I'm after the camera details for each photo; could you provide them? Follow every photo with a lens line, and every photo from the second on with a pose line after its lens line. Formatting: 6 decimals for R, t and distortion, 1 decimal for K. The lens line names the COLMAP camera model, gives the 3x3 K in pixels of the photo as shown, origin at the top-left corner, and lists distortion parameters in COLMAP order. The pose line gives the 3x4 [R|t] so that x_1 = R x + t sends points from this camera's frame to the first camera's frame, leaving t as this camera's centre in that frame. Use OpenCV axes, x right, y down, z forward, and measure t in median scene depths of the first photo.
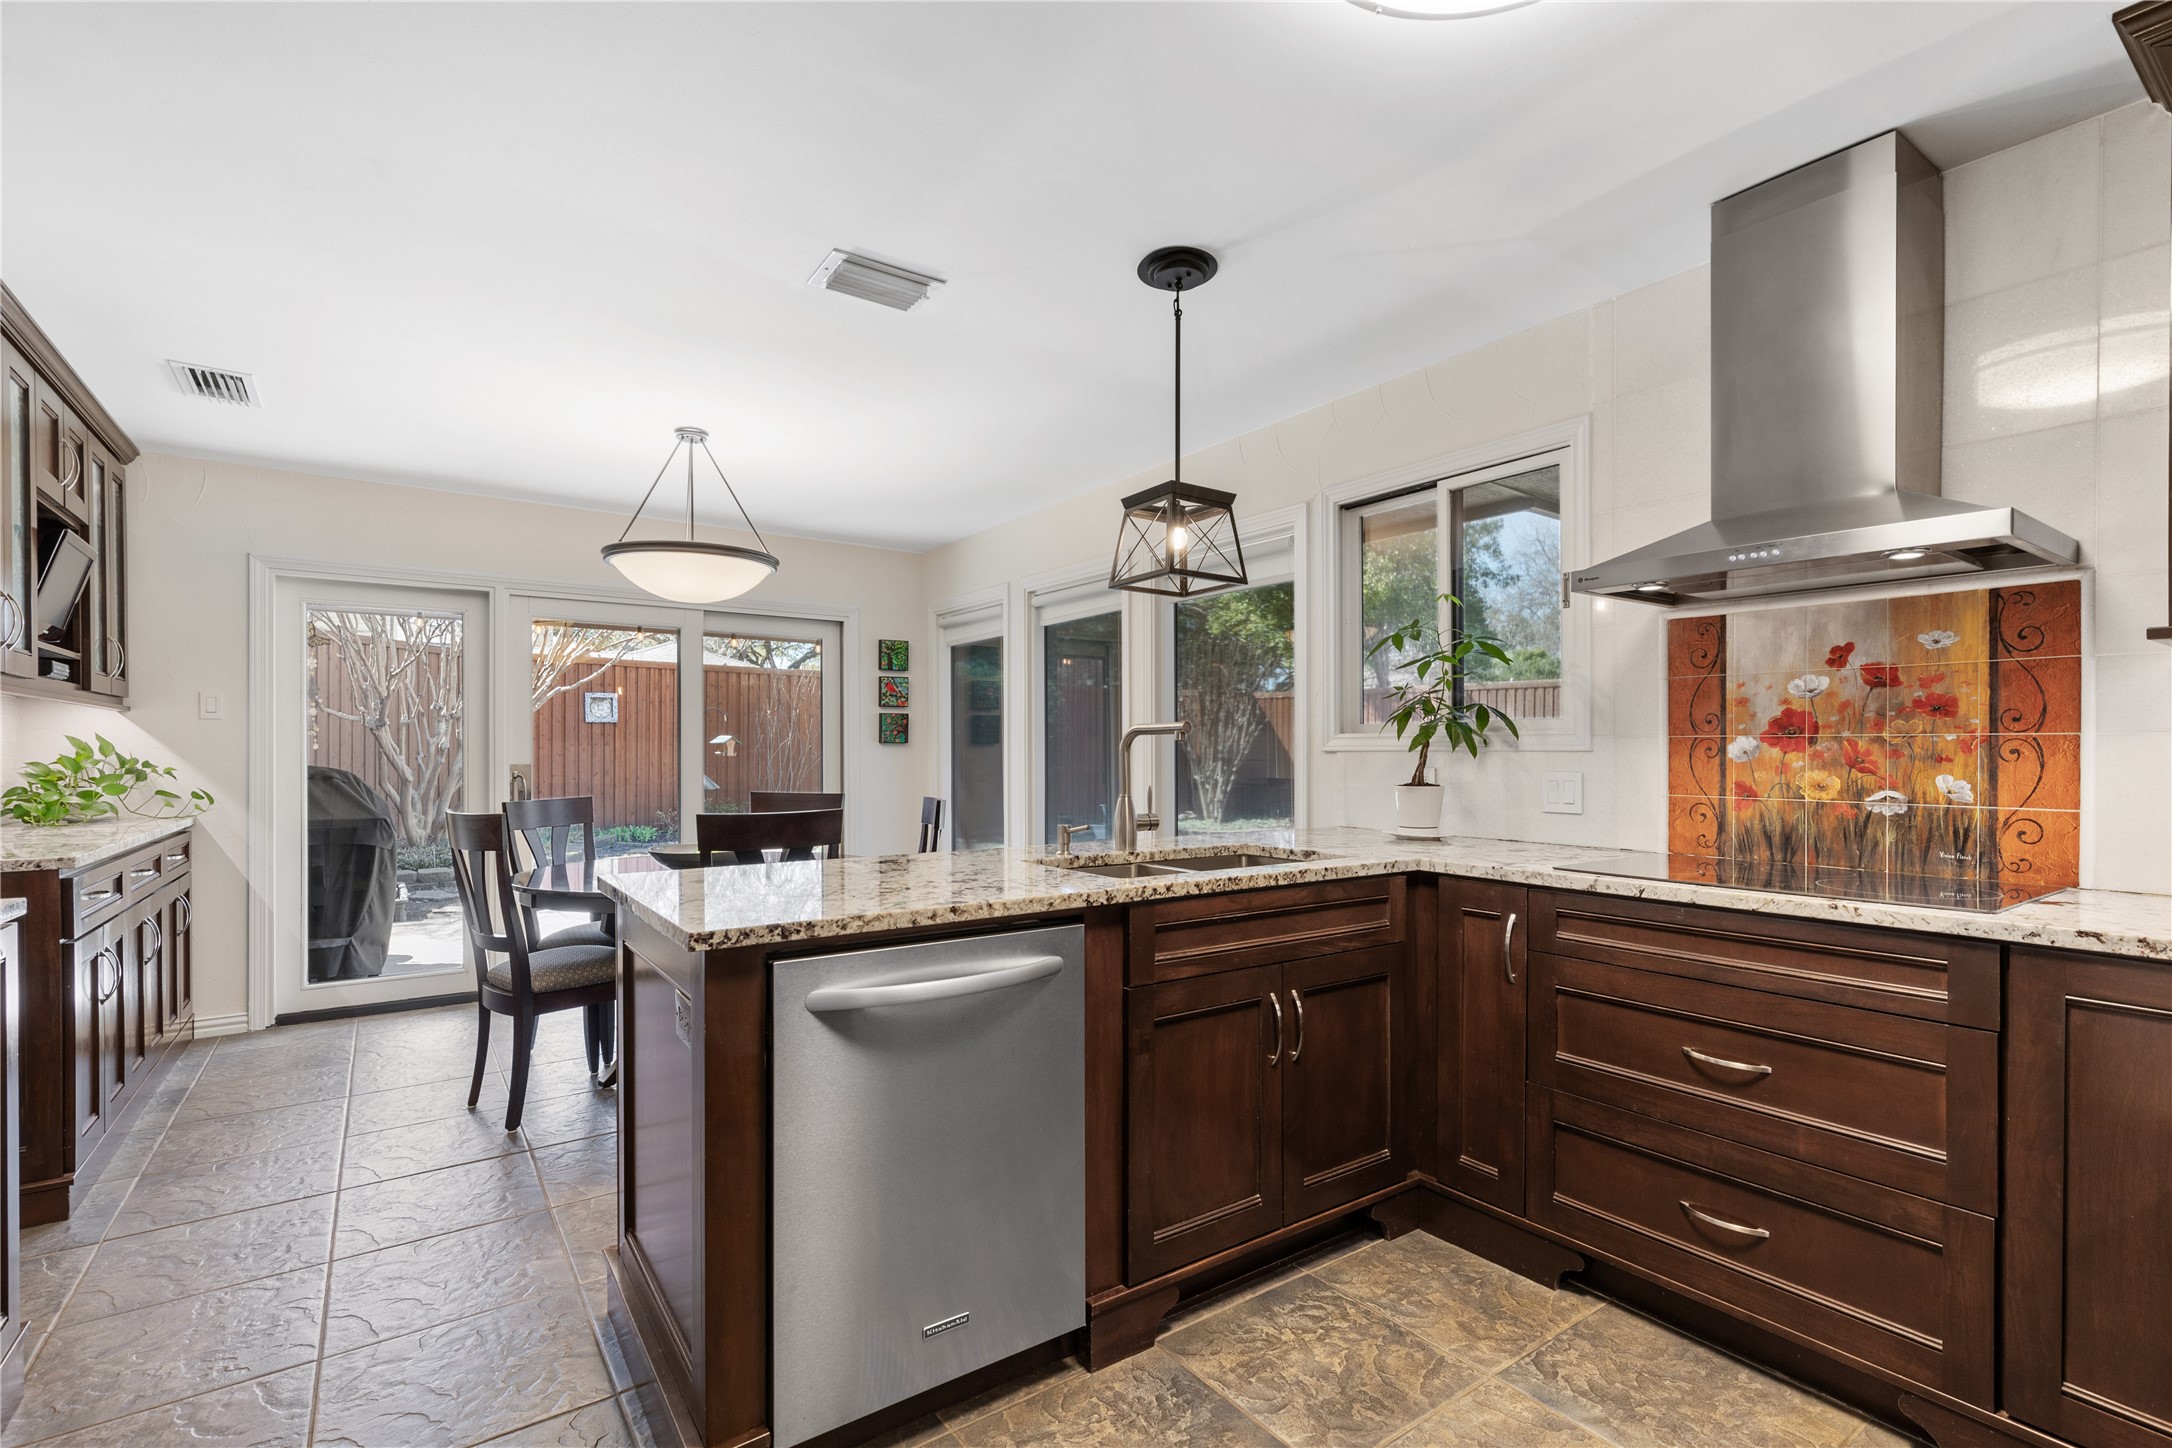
lens RADIAL K [[972.8, 0, 1077.1], [0, 972.8, 744.8], [0, 0, 1]] dist [0.002651, -0.000834]
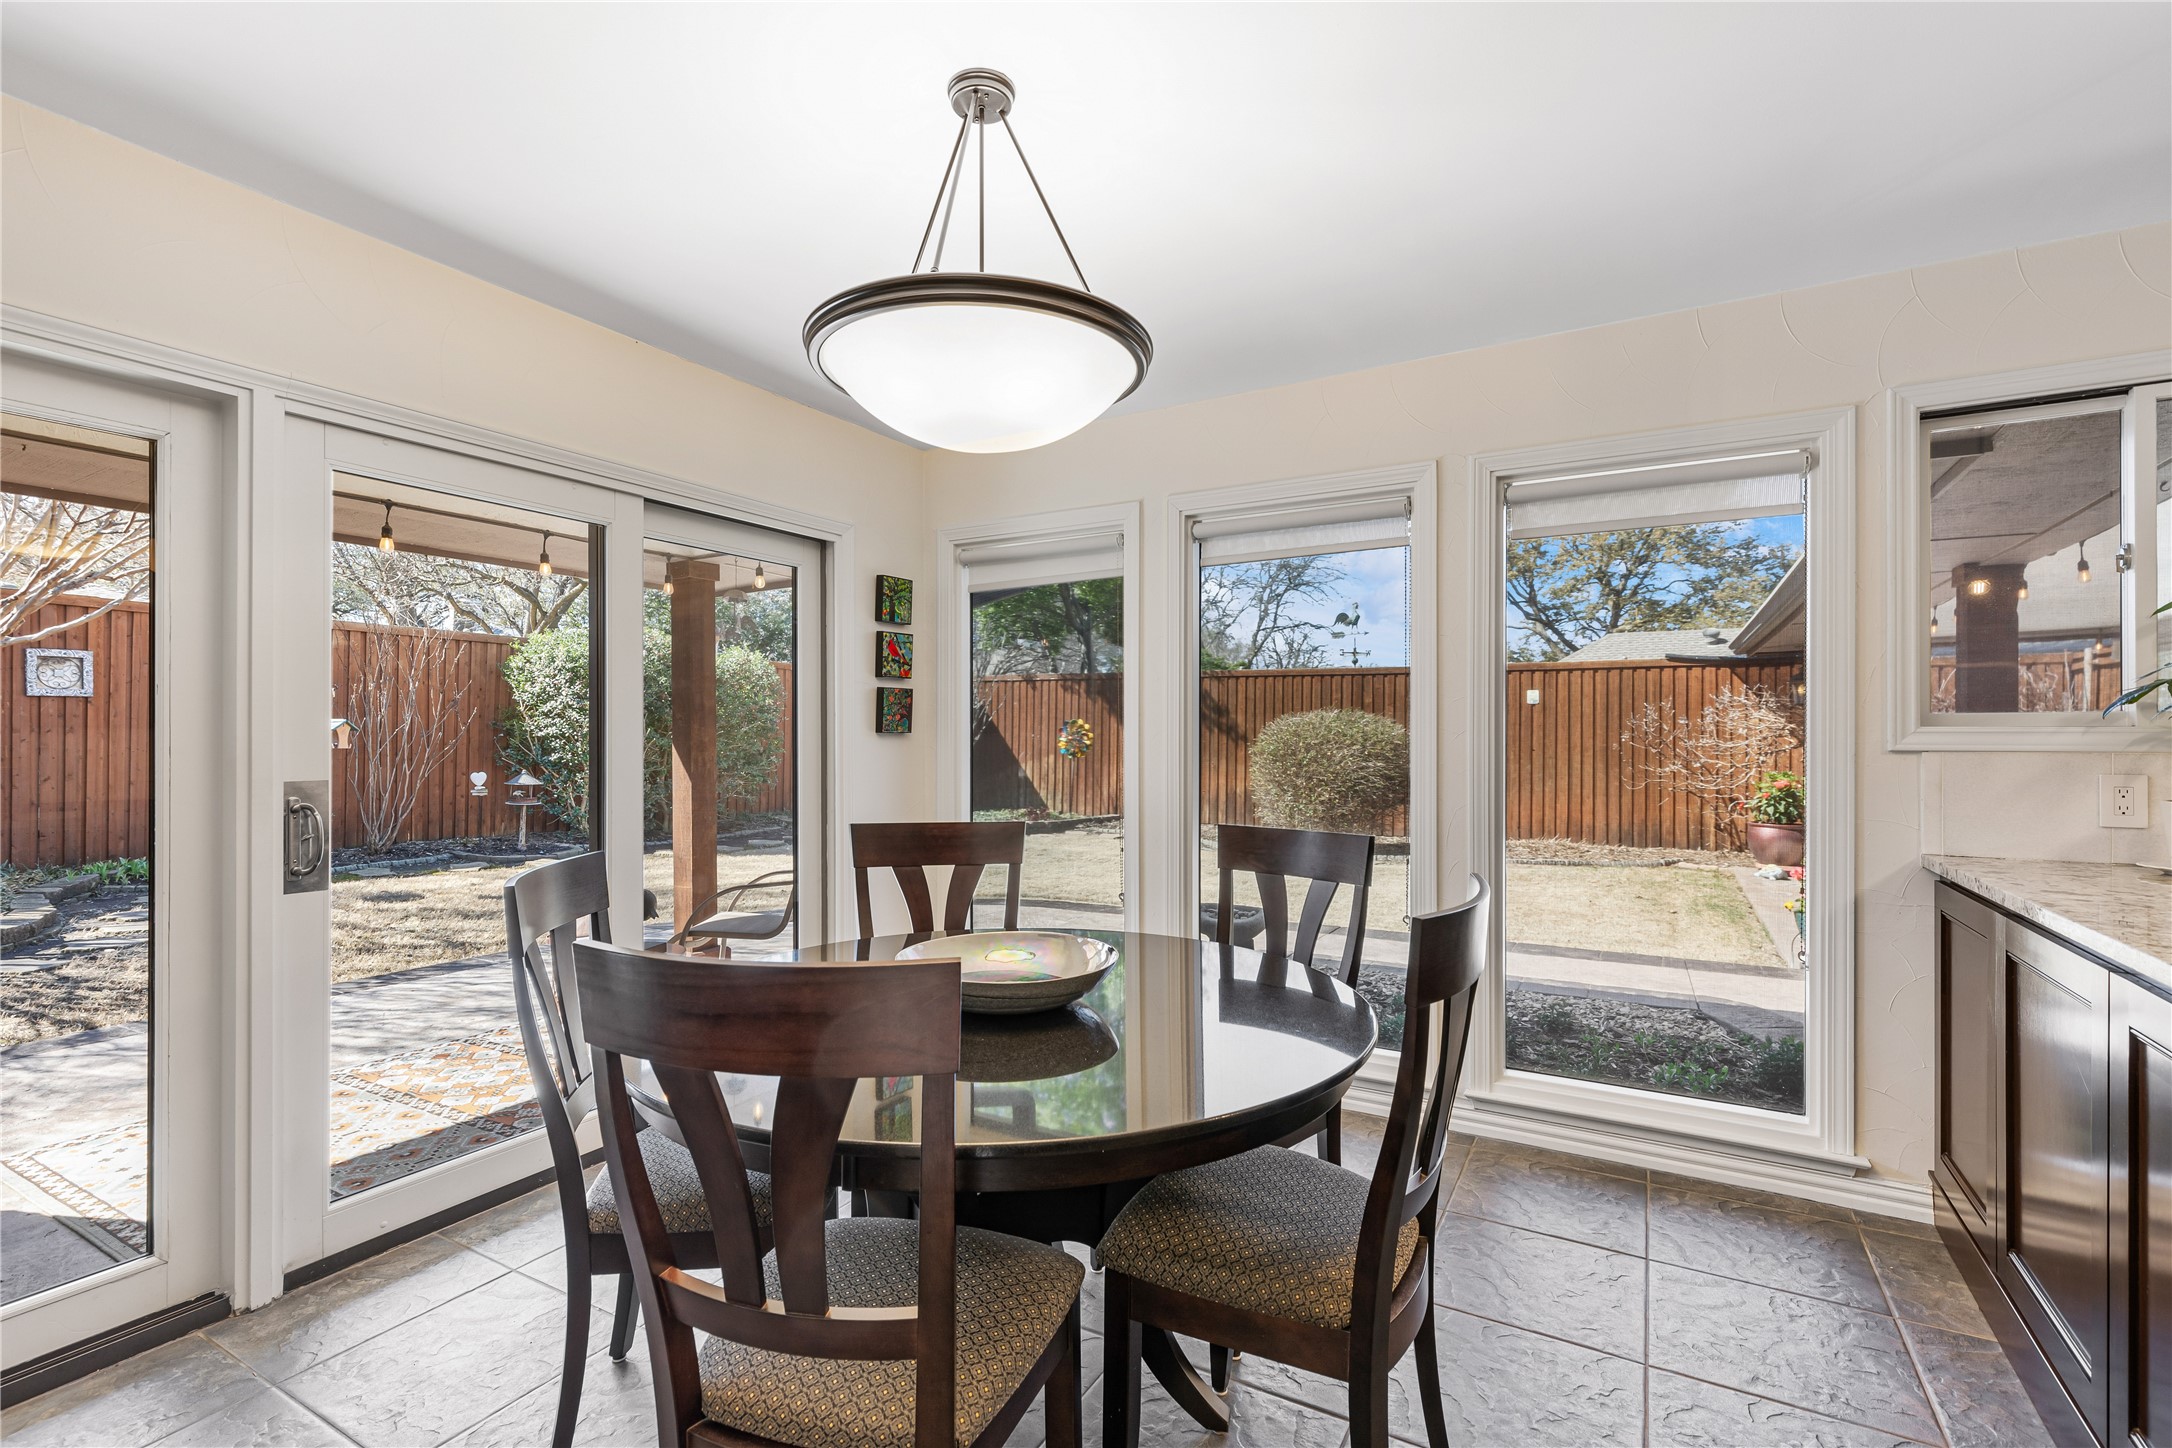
lens RADIAL K [[972.8, 0, 1053.1], [0, 972.8, 725.4], [0, 0, 1]] dist [0.002651, -0.000834]
pose [[0.910054, 0.002745, 0.414481, -0.861639], [-0.001174, 0.999991, -0.004045, -0.010841], [-0.414489, 0.003194, 0.910049, 0.840374]]
